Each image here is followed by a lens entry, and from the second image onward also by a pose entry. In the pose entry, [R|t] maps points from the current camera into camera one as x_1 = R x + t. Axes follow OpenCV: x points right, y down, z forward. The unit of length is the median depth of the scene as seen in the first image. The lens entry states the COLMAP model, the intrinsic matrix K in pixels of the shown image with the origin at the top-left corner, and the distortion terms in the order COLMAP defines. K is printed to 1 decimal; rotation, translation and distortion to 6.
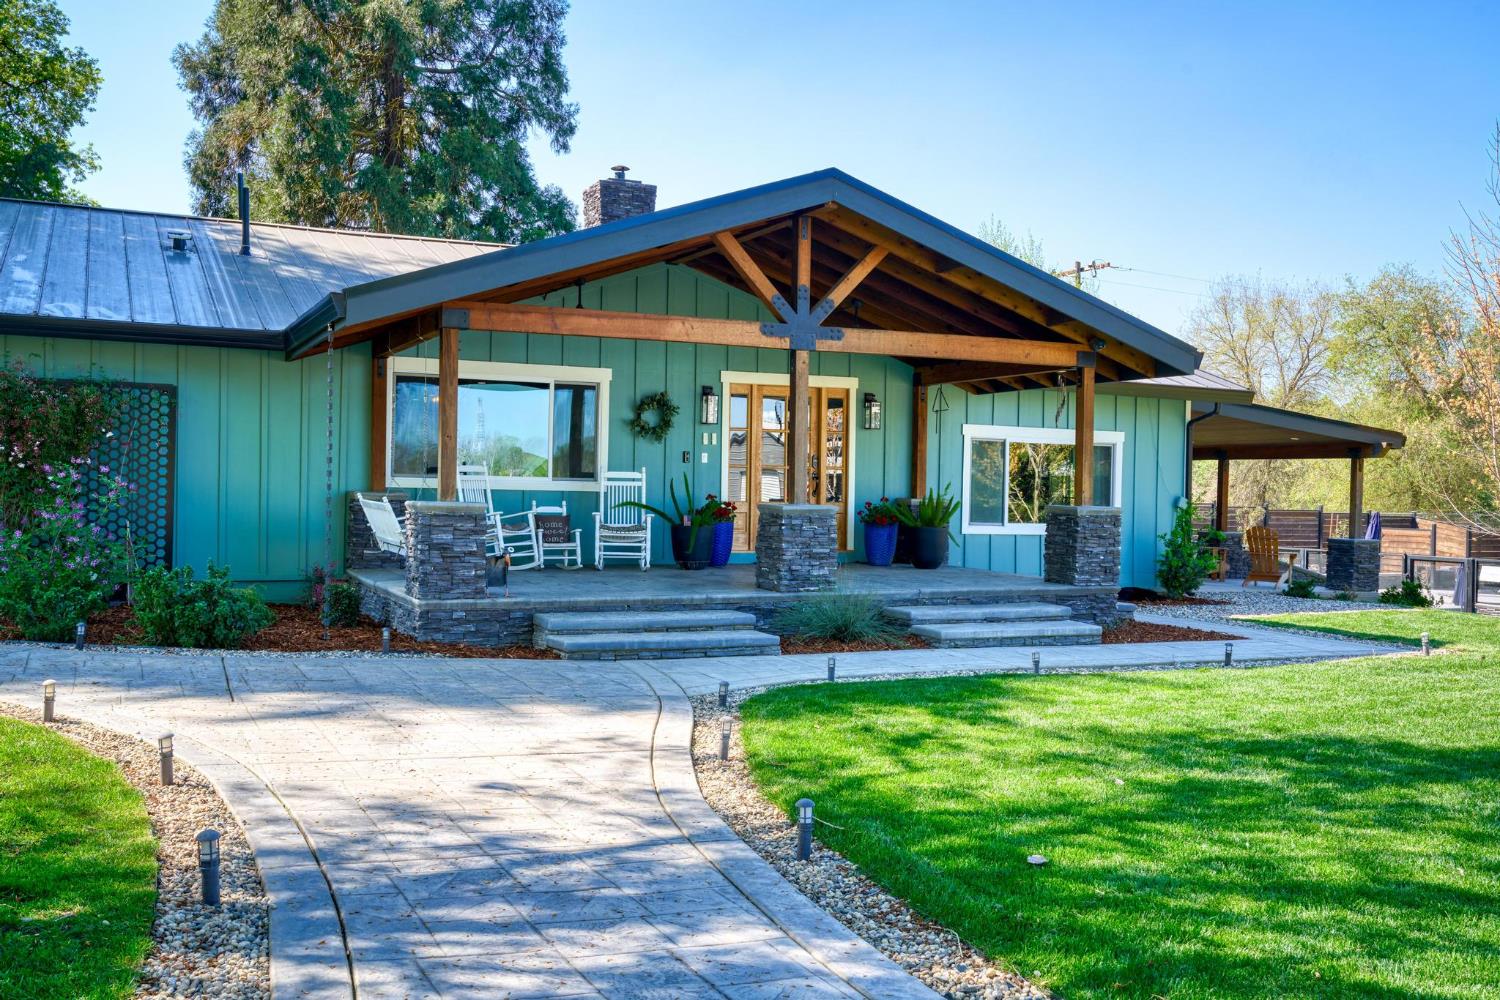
lens RADIAL K [[1400.3, 0, 748.5], [0, 1400.3, 506.7], [0, 0, 1]] dist [-0.001642, 0.000000]
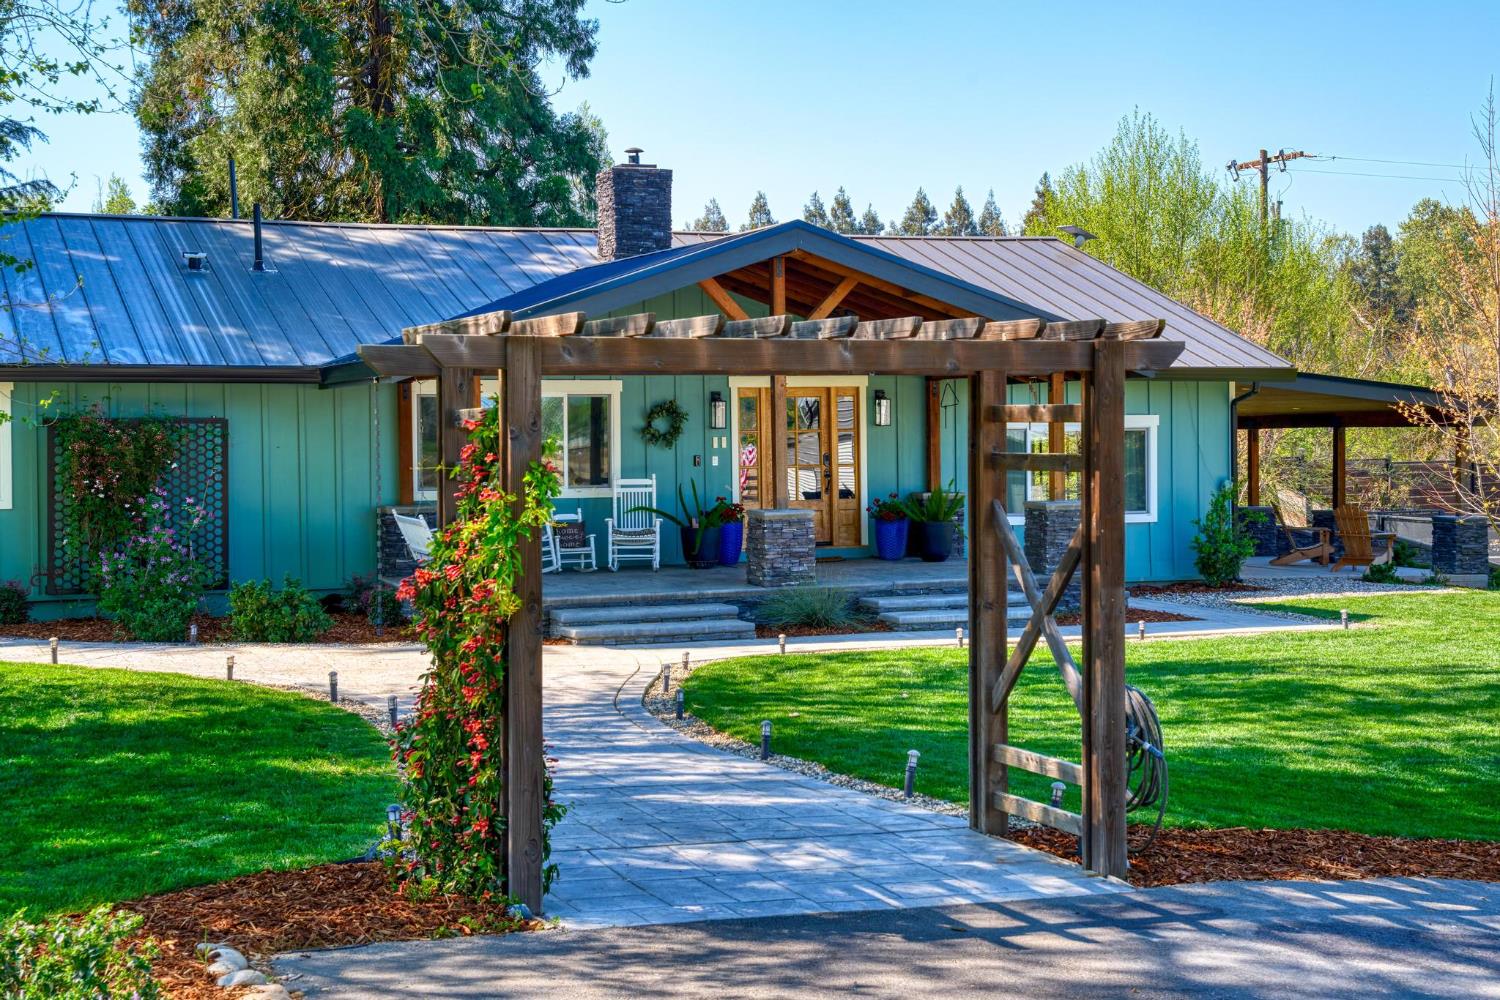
lens RADIAL K [[2257.6, 0, 840.5], [0, 2257.6, 486.1], [0, 0, 1]] dist [0.155372, 0.000000]
pose [[0.998973, -0.027616, -0.035924, 0.131637], [0.028014, 0.999551, 0.010615, -0.034113], [0.035614, -0.011610, 0.999298, -0.728784]]
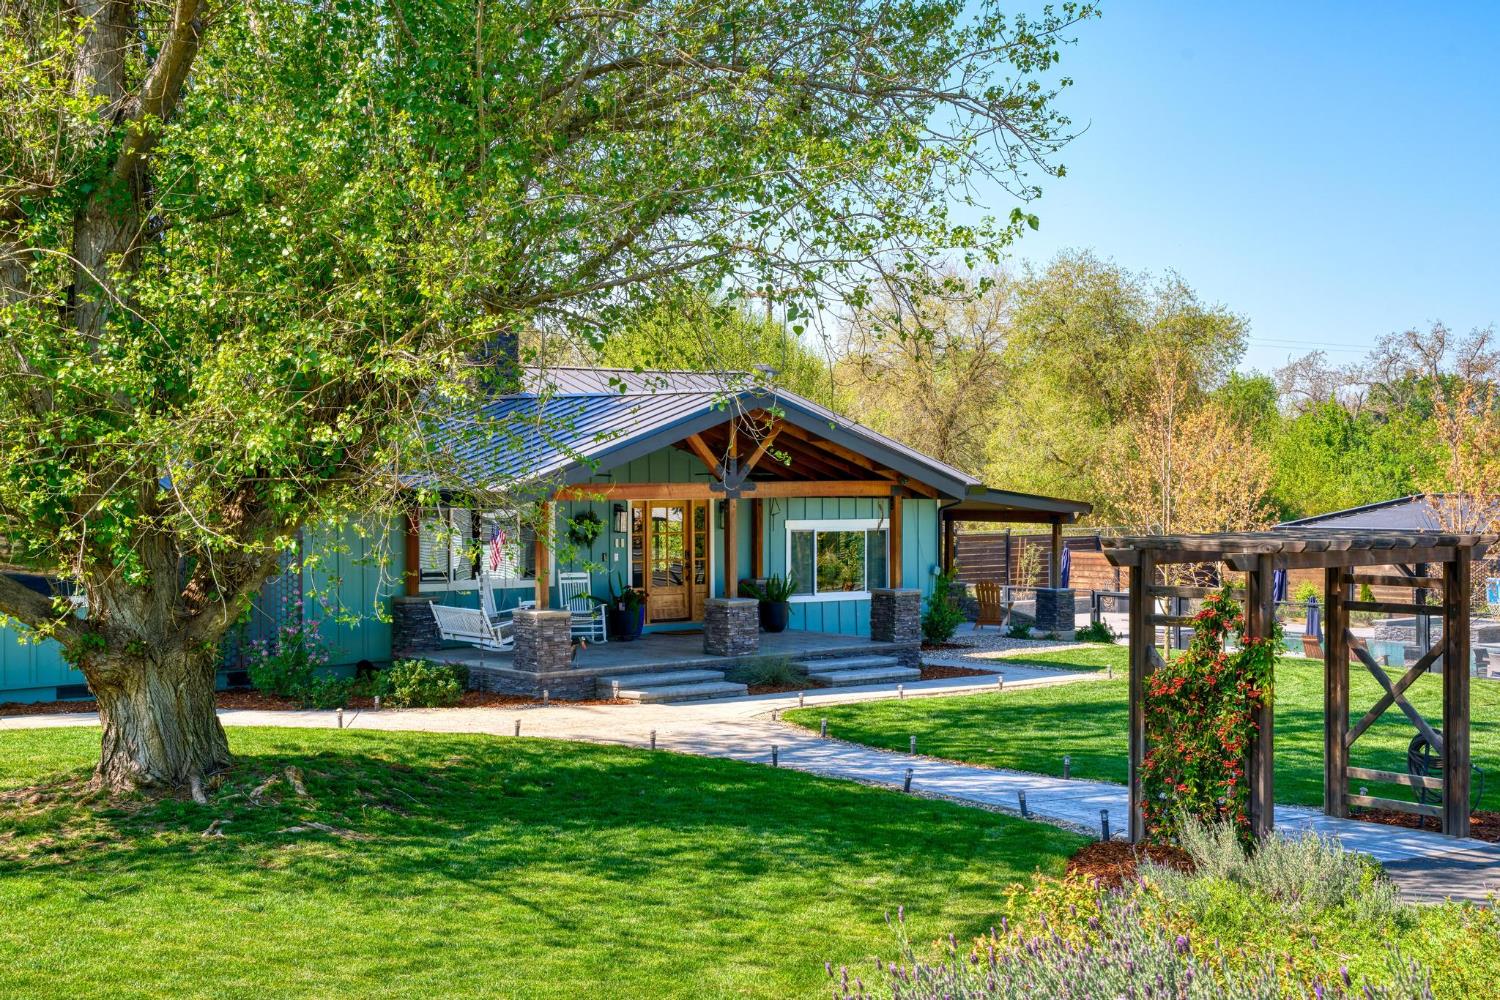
lens RADIAL K [[2104.5, 0, 747.3], [0, 2104.5, 498.0], [0, 0, 1]] dist [0.115033, 0.000000]
pose [[0.961046, -0.023725, 0.275368, -0.508103], [0.023116, 0.999718, 0.005458, -0.108637], [-0.275419, 0.001120, 0.961323, -1.071334]]
